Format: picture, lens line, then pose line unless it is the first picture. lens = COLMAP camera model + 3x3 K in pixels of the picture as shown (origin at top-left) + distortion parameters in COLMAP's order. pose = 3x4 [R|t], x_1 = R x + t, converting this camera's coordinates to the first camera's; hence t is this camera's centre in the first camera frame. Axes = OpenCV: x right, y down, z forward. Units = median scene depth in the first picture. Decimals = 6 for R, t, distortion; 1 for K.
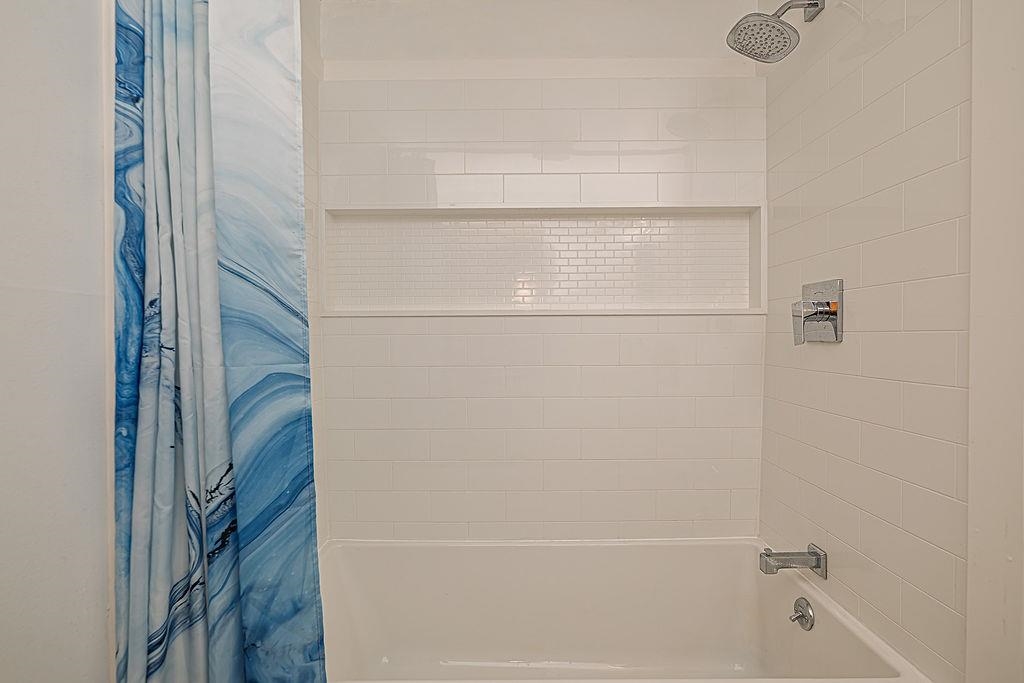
lens RADIAL K [[492.4, 0, 512.0], [0, 492.4, 341.5], [0, 0, 1]] dist [-0.003956, -0.000695]
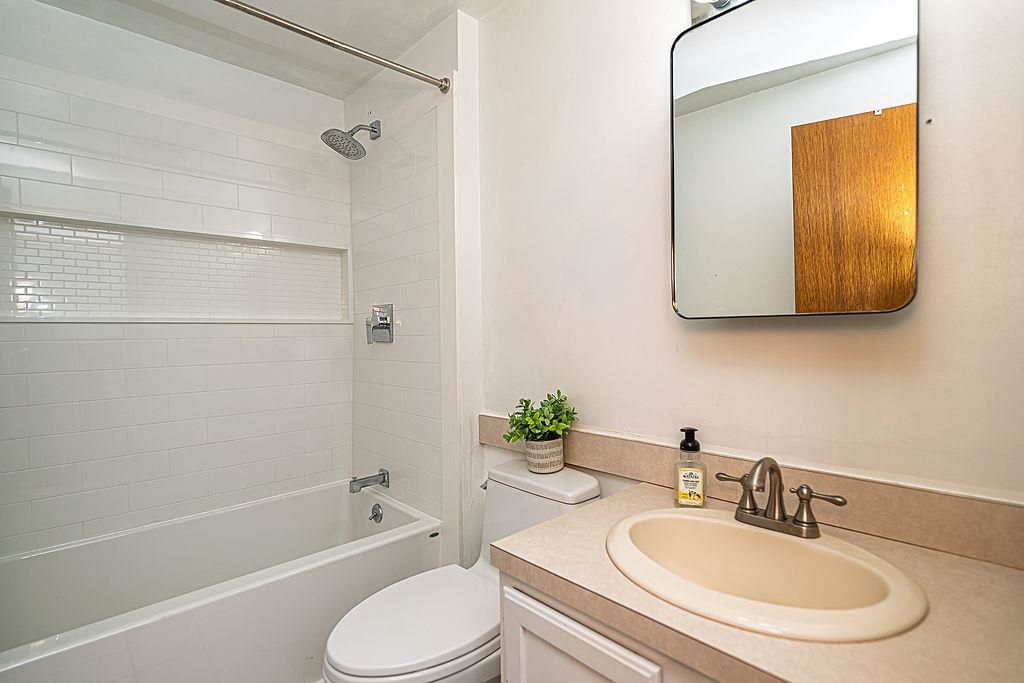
lens RADIAL K [[492.4, 0, 512.0], [0, 492.4, 341.5], [0, 0, 1]] dist [-0.003956, -0.000695]
pose [[0.728920, -0.016642, 0.684396, -0.165091], [0.021554, 0.999767, 0.001354, 0.006198], [-0.684259, 0.013765, 0.729109, -0.461405]]
